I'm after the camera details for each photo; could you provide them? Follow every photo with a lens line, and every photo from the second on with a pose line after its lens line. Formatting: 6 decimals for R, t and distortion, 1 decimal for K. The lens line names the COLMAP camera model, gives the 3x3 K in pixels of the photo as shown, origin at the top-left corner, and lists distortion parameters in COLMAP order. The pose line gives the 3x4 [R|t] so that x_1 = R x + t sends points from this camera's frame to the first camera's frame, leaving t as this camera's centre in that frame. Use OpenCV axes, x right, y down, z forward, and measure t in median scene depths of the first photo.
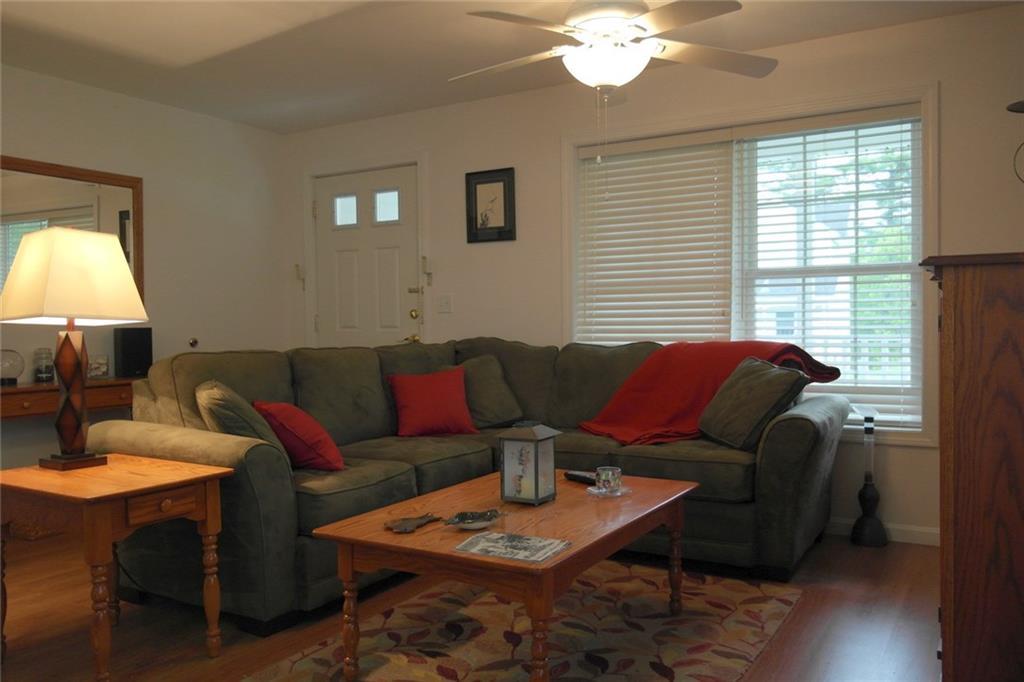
lens RADIAL K [[826.1, 0, 510.4], [0, 826.1, 340.2], [0, 0, 1]] dist [-0.000377, -0.007072]
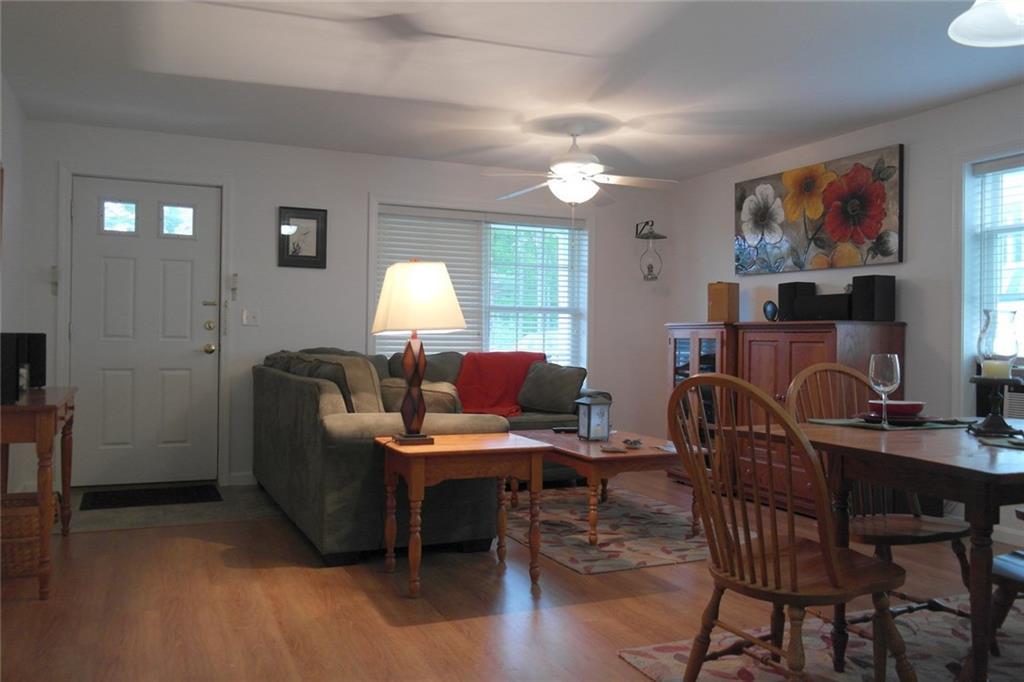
lens RADIAL K [[827.5, 0, 511.1], [0, 827.5, 338.9], [0, 0, 1]] dist [-0.000923, -0.009586]
pose [[0.572551, 0.019068, 0.819647, -0.953721], [-0.001482, 0.999752, -0.022222, 0.010864], [-0.819868, 0.011509, 0.572437, 0.082199]]
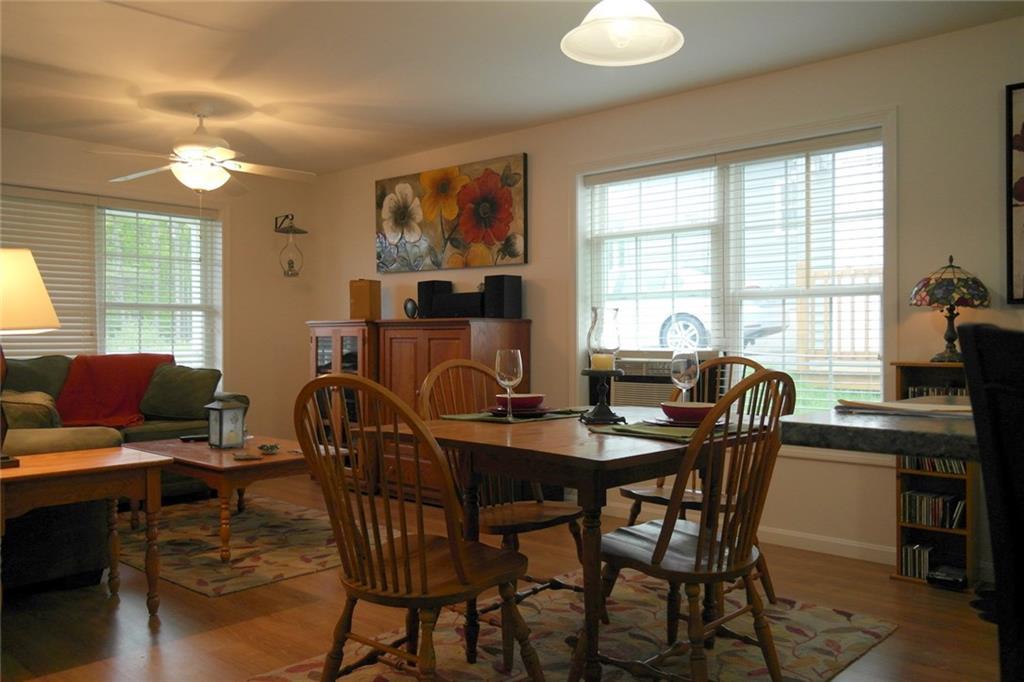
lens RADIAL K [[826.1, 0, 510.4], [0, 826.1, 340.2], [0, 0, 1]] dist [-0.000377, -0.007072]
pose [[0.193406, 0.010103, 0.981067, -0.916801], [0.019400, 0.999712, -0.014119, 0.009636], [-0.980927, 0.021764, 0.193155, 0.082062]]
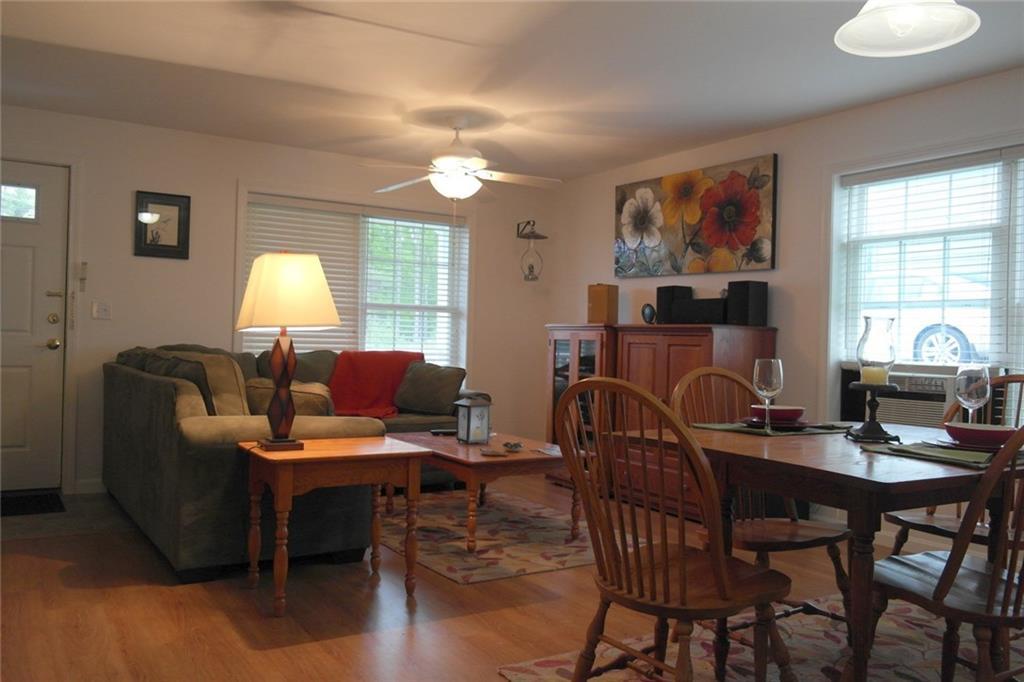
lens RADIAL K [[826.1, 0, 510.4], [0, 826.1, 340.2], [0, 0, 1]] dist [-0.000377, -0.007072]
pose [[0.445228, 0.024380, 0.895085, -0.923601], [-0.013255, 0.999699, -0.020636, 0.009161], [-0.895319, -0.002677, 0.445417, 0.105086]]
